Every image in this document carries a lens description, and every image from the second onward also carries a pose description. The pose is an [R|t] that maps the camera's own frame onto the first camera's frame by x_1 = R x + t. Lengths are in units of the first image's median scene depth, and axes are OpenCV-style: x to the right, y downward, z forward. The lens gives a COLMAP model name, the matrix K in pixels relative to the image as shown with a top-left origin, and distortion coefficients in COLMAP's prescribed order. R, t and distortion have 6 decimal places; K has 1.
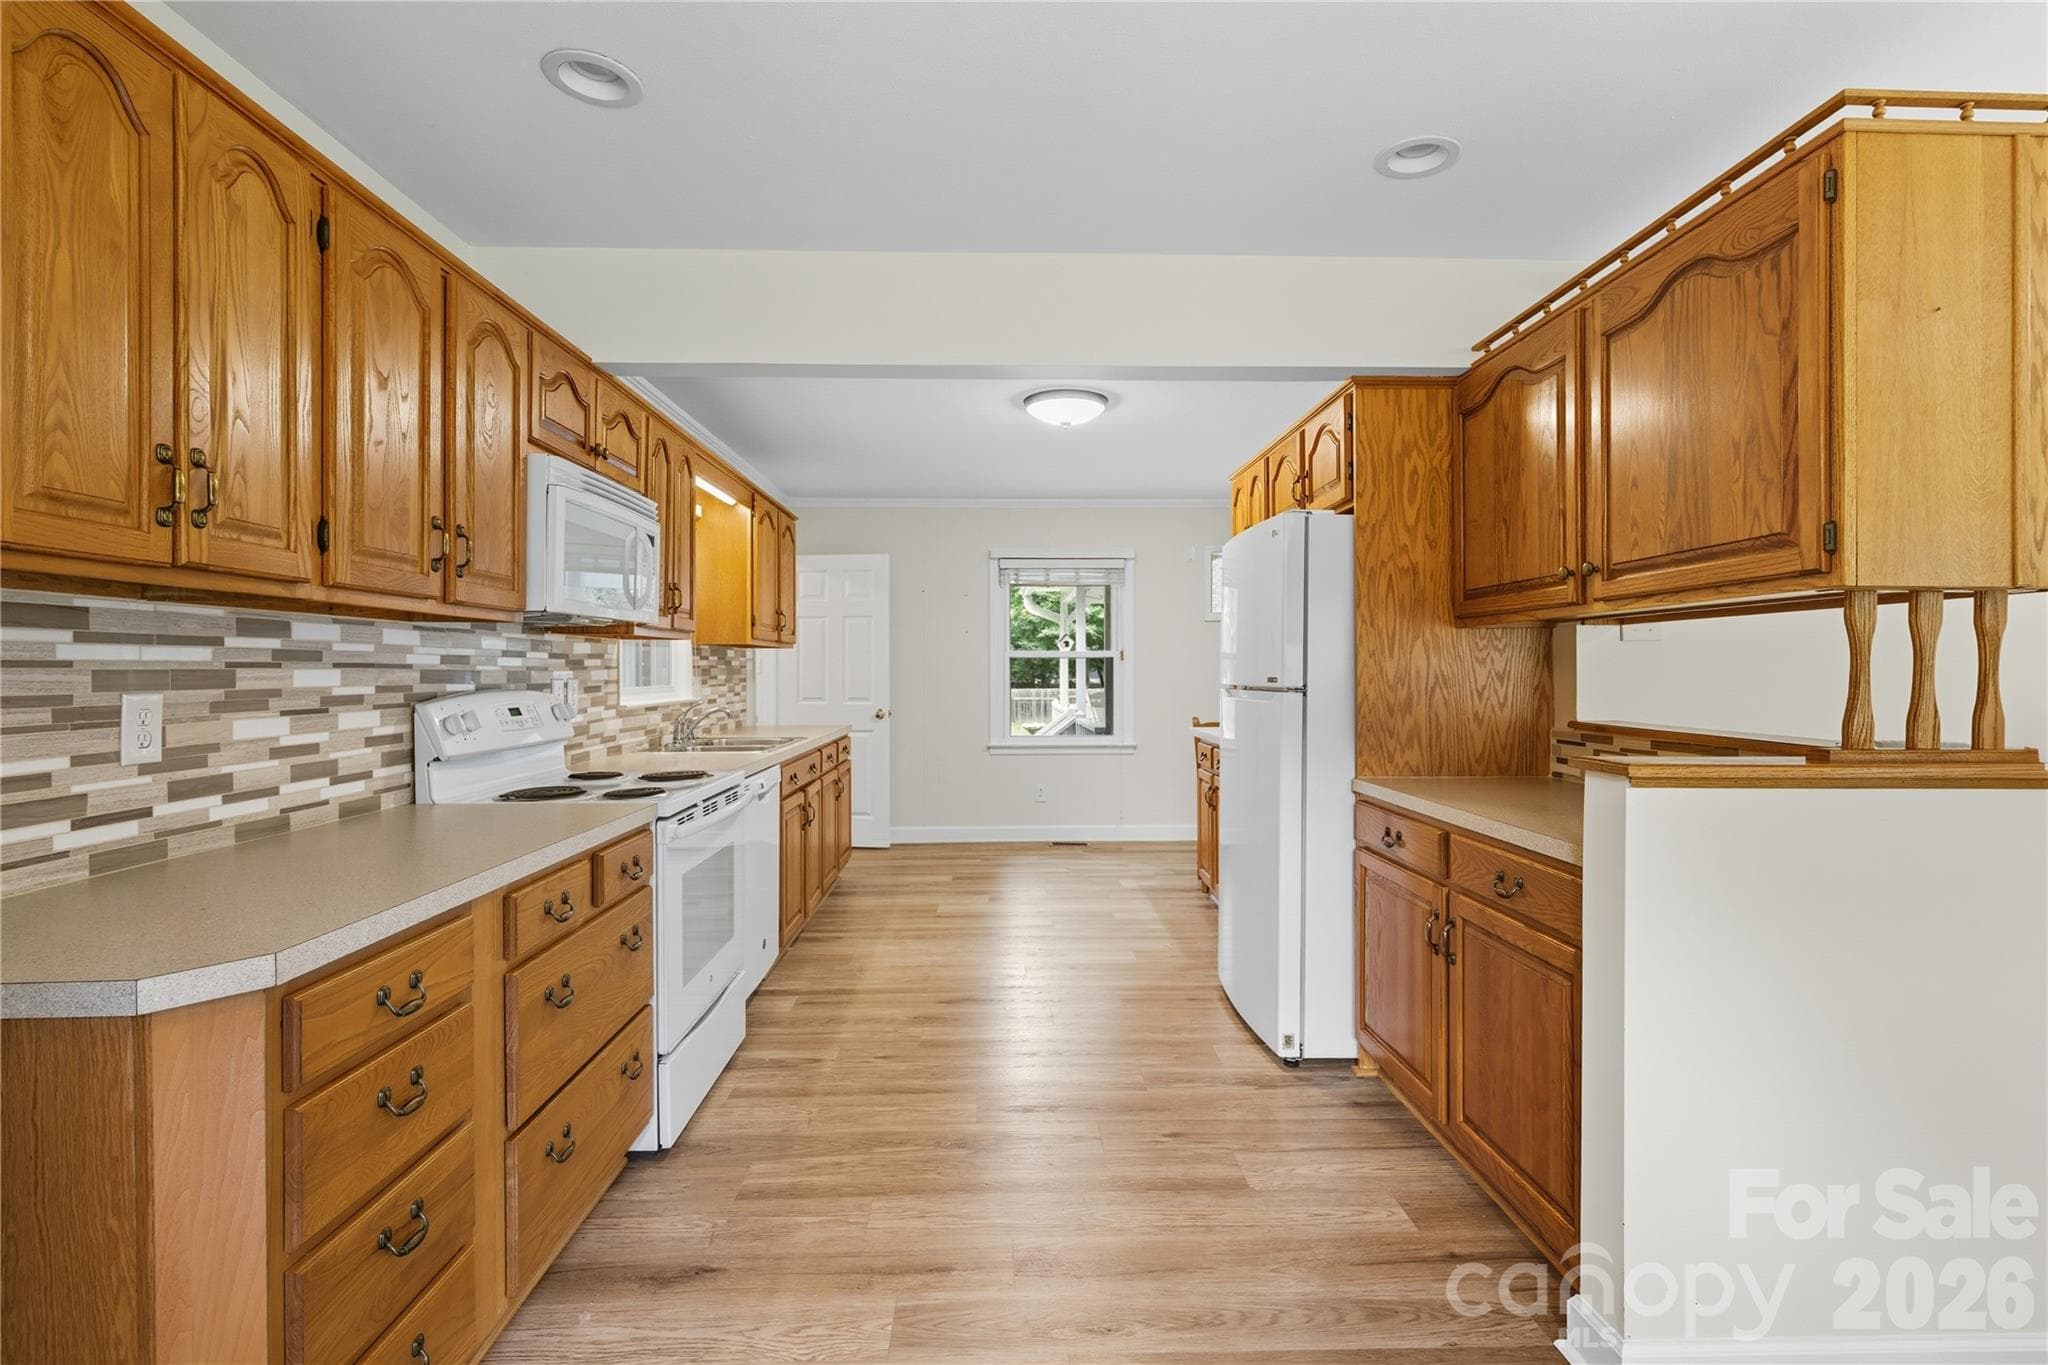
lens RADIAL K [[967.9, 0, 1027.1], [0, 967.9, 676.7], [0, 0, 1]] dist [-0.000120, -0.000020]
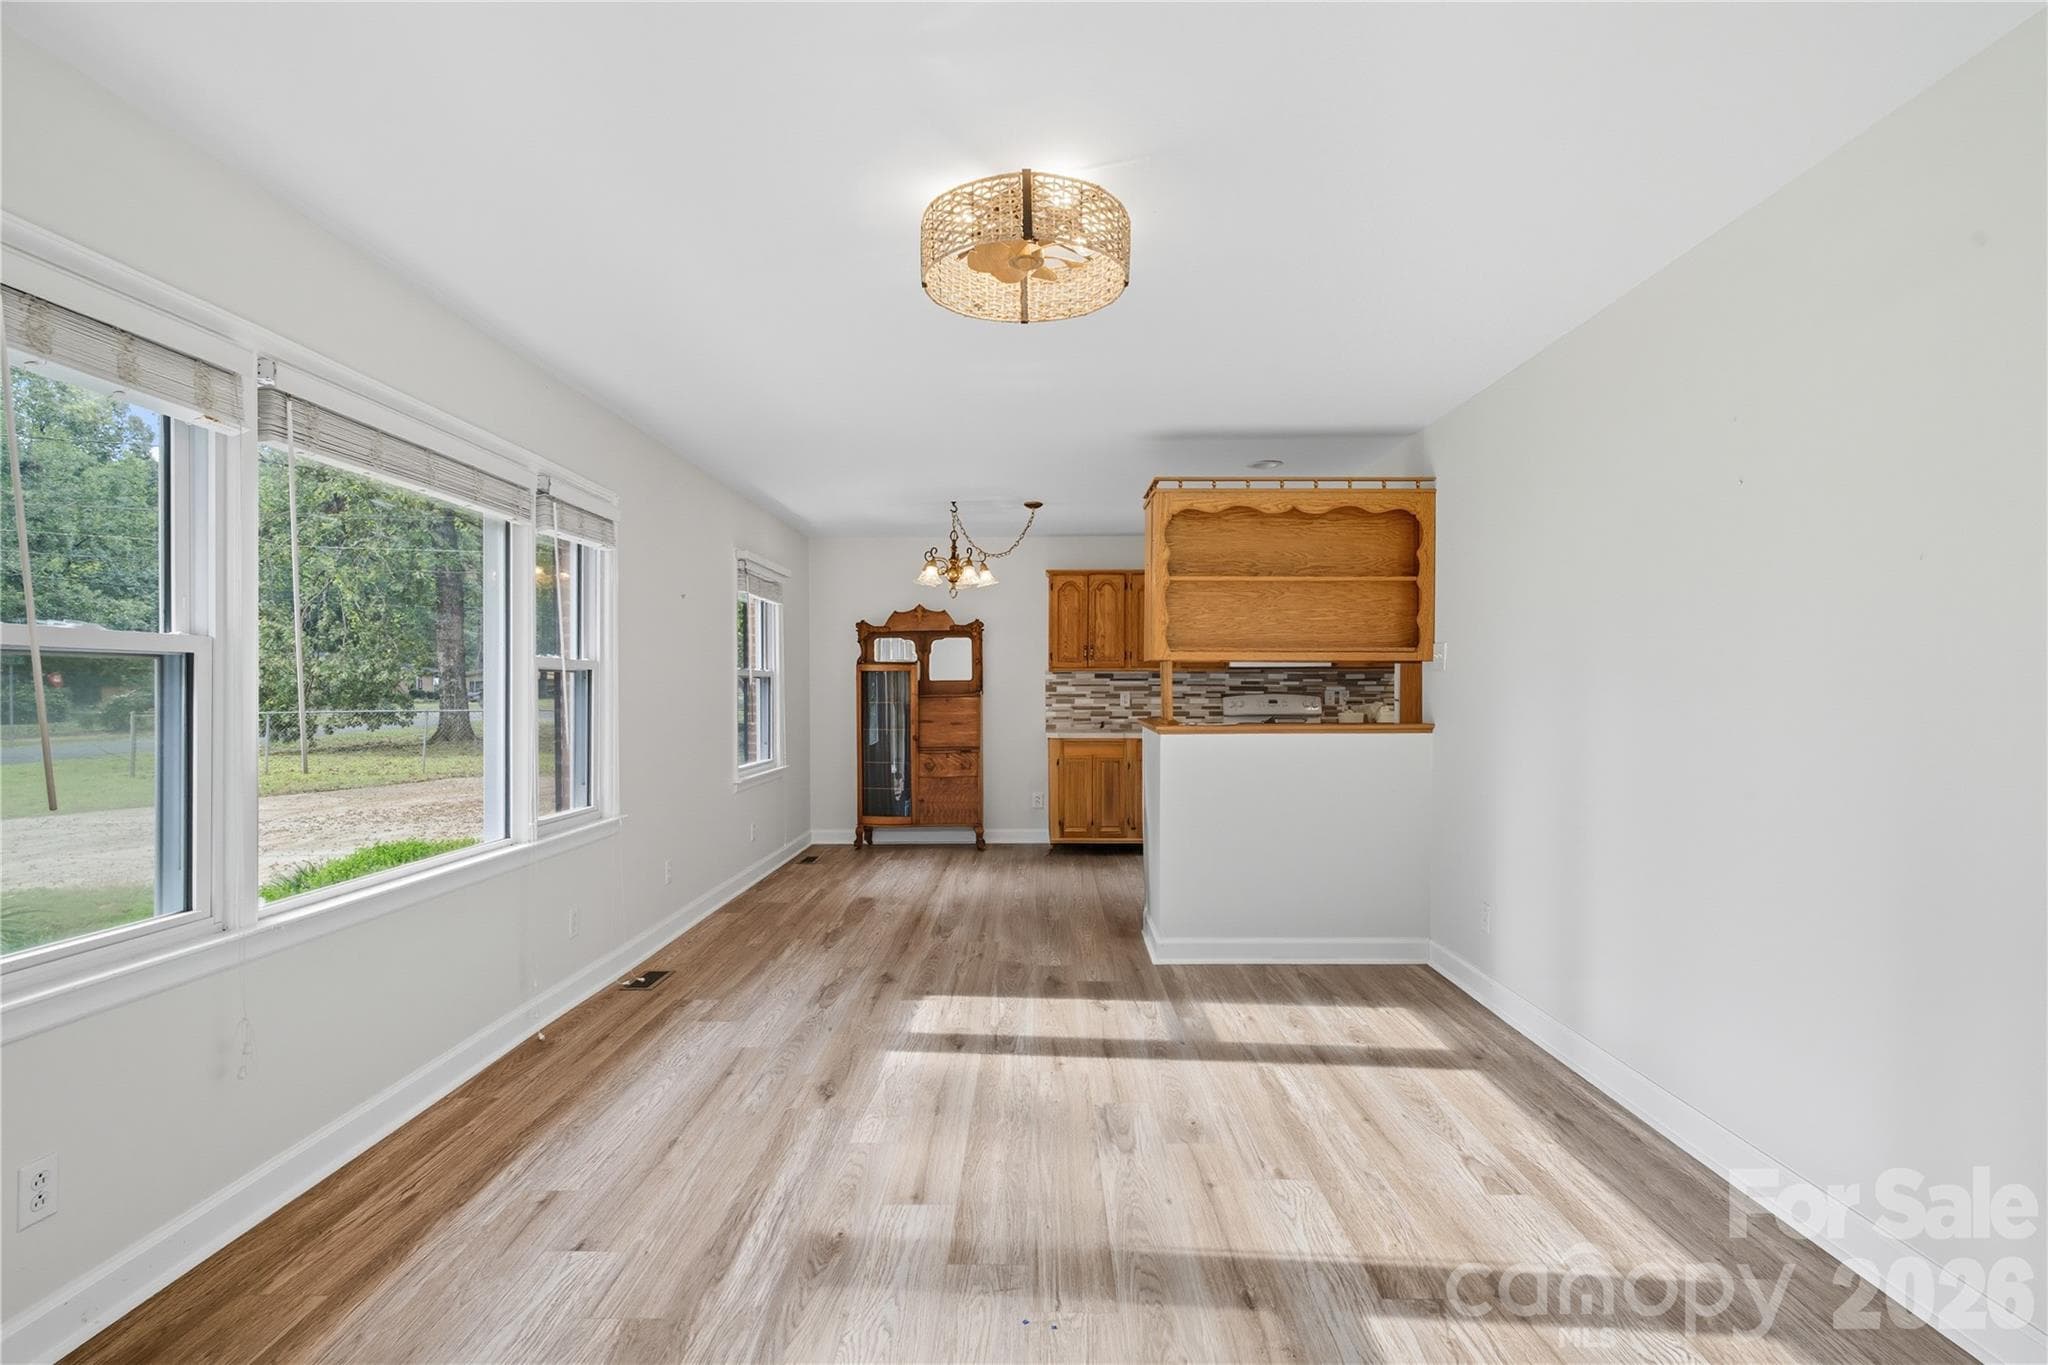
lens RADIAL K [[967.9, 0, 1021.0], [0, 967.9, 686.6], [0, 0, 1]] dist [-0.000120, -0.000020]
pose [[-0.053723, -0.001723, -0.998554, 3.704921], [-0.004857, 0.999987, -0.001464, 0.003255], [0.998544, 0.004771, -0.053731, 0.752283]]
